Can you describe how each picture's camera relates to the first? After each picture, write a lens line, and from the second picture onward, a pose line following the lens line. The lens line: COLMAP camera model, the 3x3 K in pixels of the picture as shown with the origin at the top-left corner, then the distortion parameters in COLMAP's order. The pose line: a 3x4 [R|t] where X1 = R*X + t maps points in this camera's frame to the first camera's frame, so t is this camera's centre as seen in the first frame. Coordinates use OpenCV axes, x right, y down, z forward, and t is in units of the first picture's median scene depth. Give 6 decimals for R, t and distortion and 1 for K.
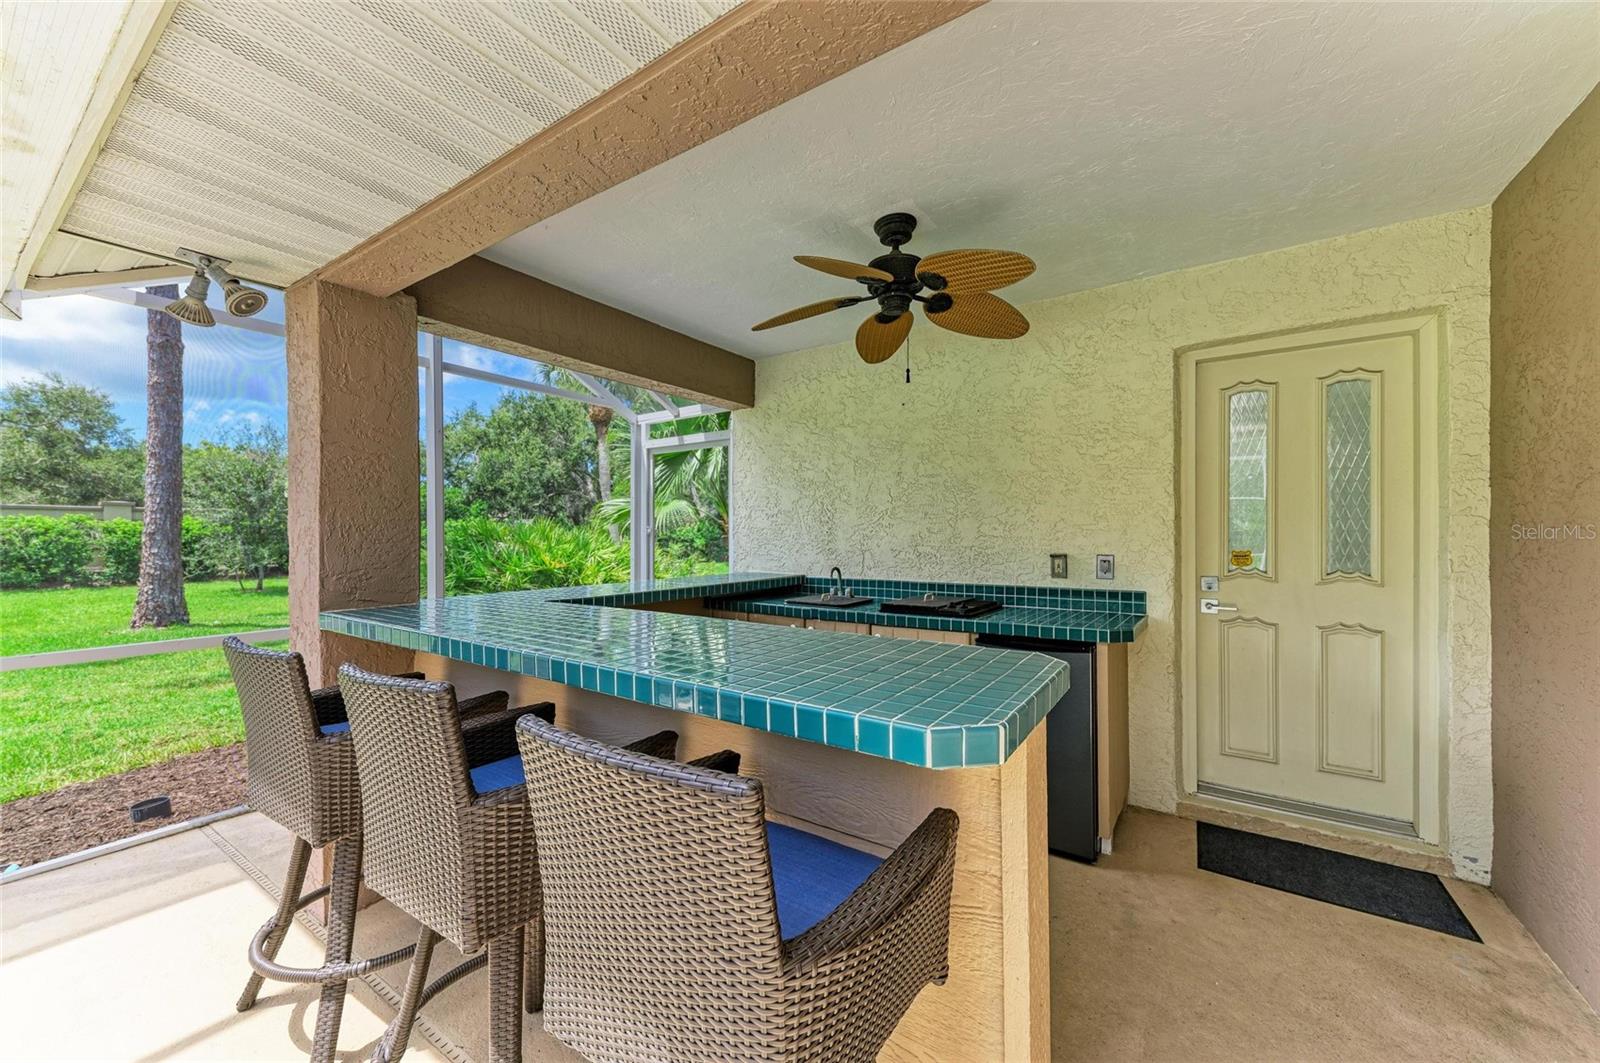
lens RADIAL K [[603.7, 0, 812.0], [0, 603.7, 535.1], [0, 0, 1]] dist [0.004432, -0.000660]
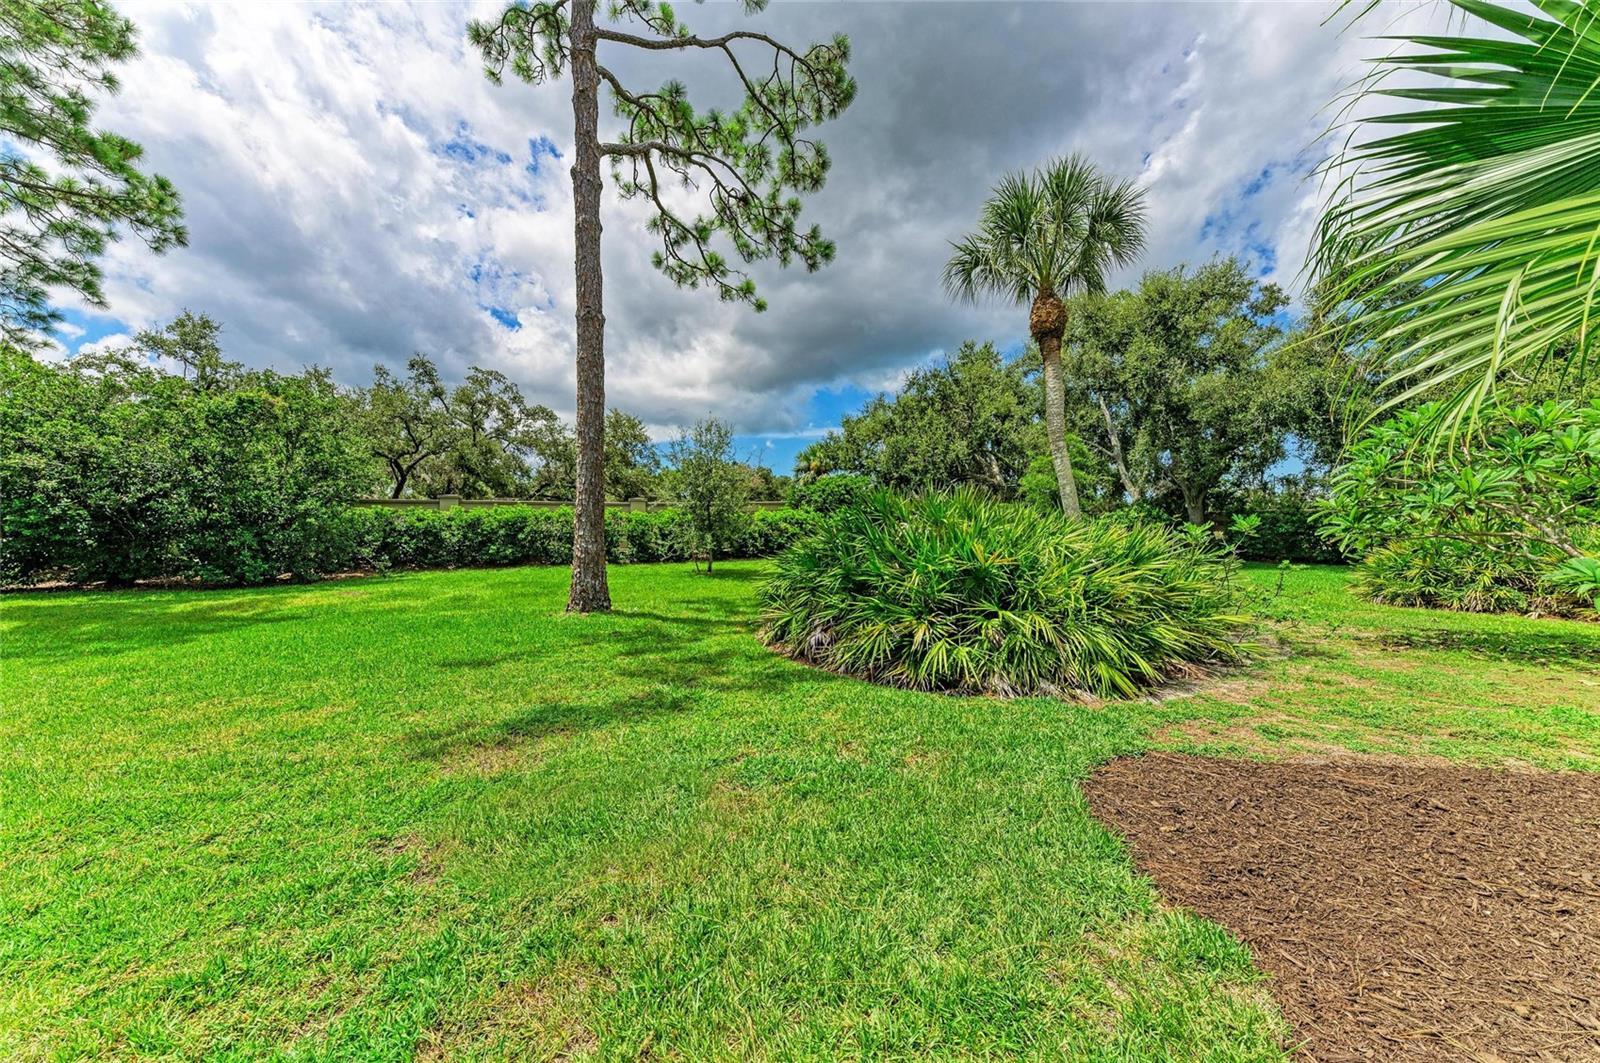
lens RADIAL K [[568.5, 0, 798.0], [0, 568.5, 534.1], [0, 0, 1]] dist [0.007330, -0.000071]
pose [[0.787902, 0.002849, -0.615794, -0.229459], [0.004749, 0.999931, 0.010704, 0.017622], [0.615782, -0.011358, 0.787834, 0.449845]]
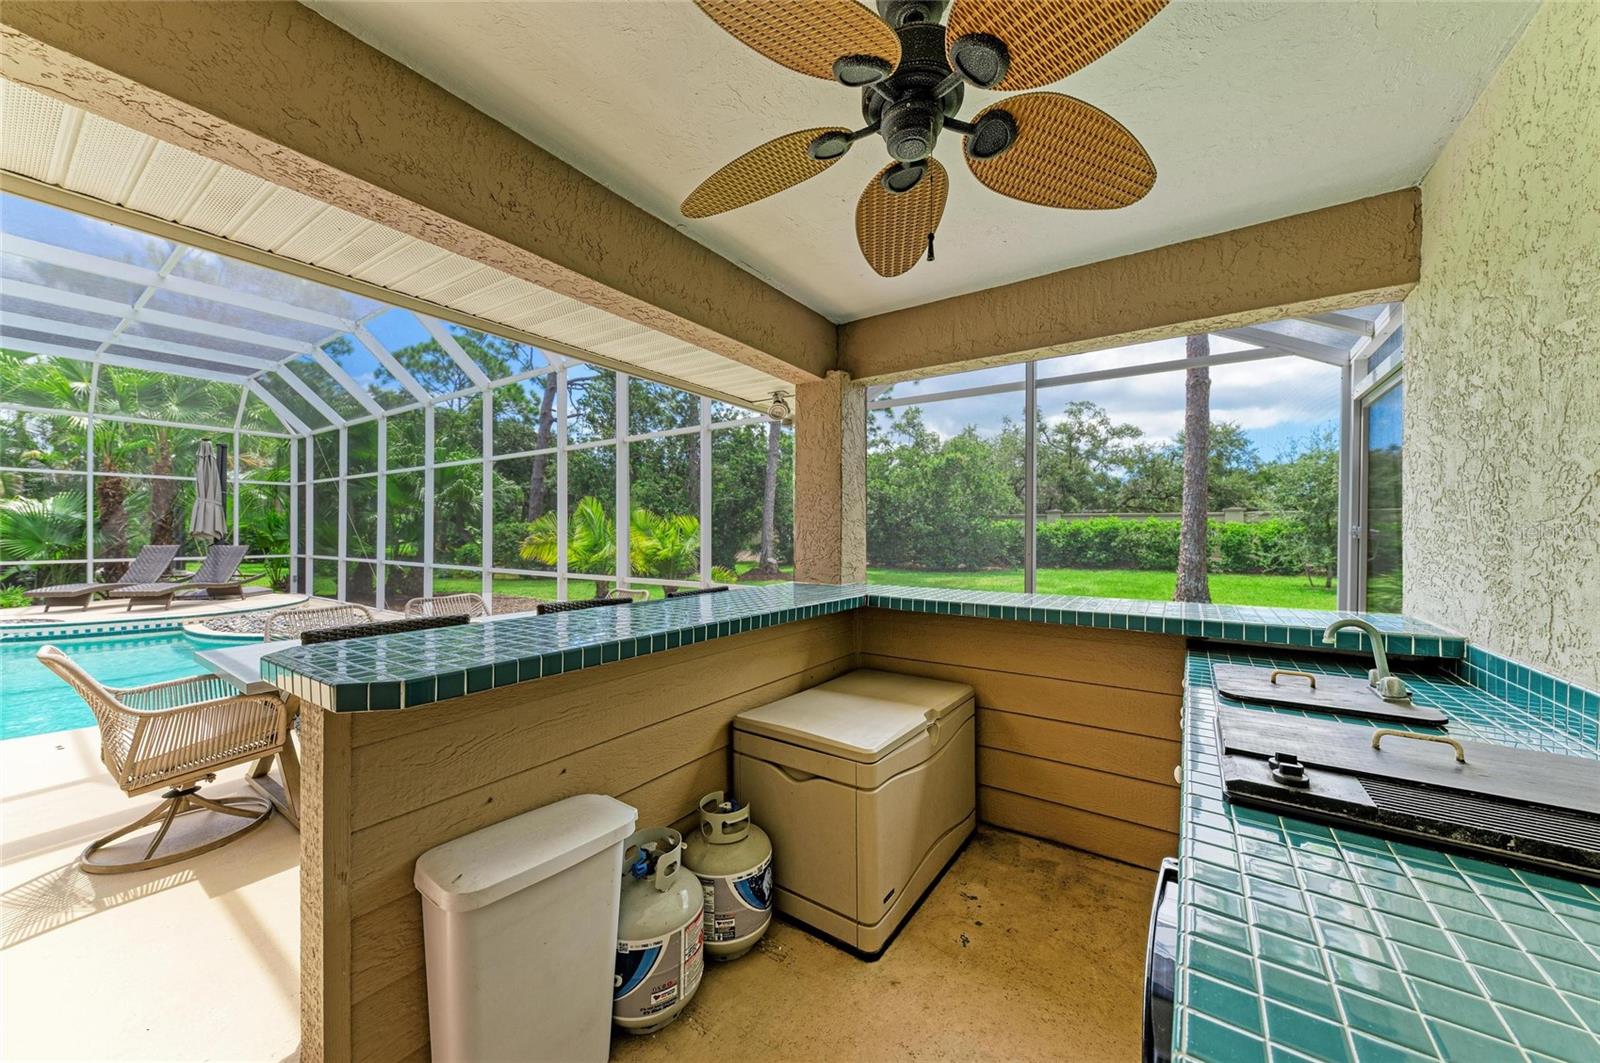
lens RADIAL K [[568.5, 0, 795.0], [0, 568.5, 535.2], [0, 0, 1]] dist [0.007330, -0.000071]
pose [[-0.016754, 0.006862, -0.999836, 0.127574], [-0.005408, 0.999961, 0.006953, -0.002377], [0.999845, 0.005523, -0.016716, 0.169939]]
